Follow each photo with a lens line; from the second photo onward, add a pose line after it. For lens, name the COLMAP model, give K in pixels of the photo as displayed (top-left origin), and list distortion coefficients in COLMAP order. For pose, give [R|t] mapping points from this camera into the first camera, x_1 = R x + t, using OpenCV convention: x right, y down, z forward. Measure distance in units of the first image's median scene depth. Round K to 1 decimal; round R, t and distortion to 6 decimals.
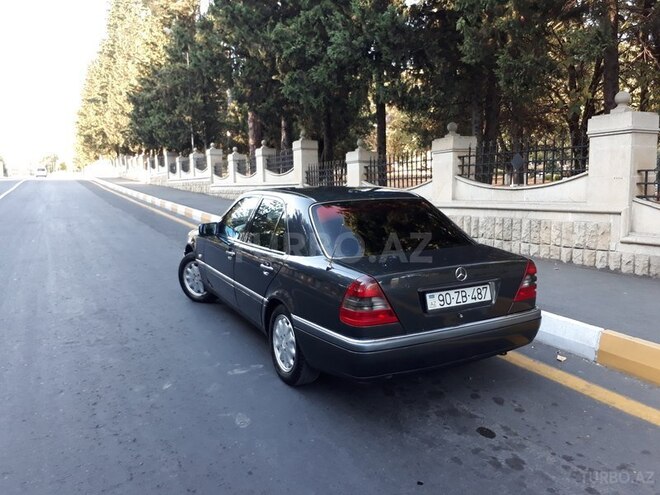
lens RADIAL K [[527.2, 0, 330.0], [0, 527.2, 247.5], [0, 0, 1]] dist [-0.005676, -0.006674]
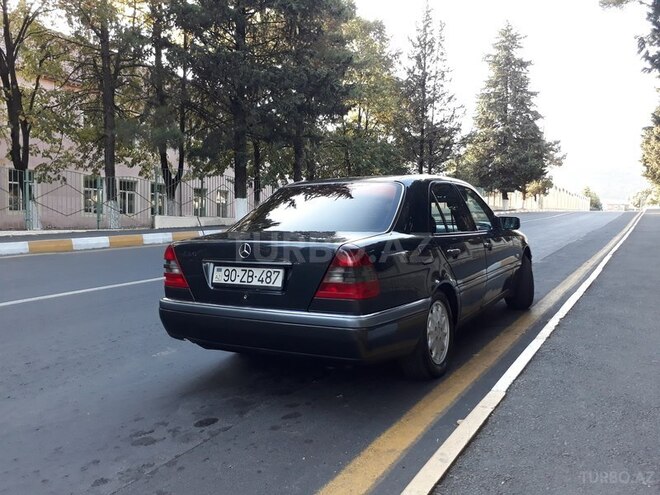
lens RADIAL K [[527.2, 0, 330.0], [0, 527.2, 247.5], [0, 0, 1]] dist [-0.005676, -0.006674]
pose [[0.511566, 0.053206, -0.857595, 1.094686], [-0.107750, 0.994175, -0.002594, 0.031300], [0.852461, 0.093733, 0.514319, 0.647431]]
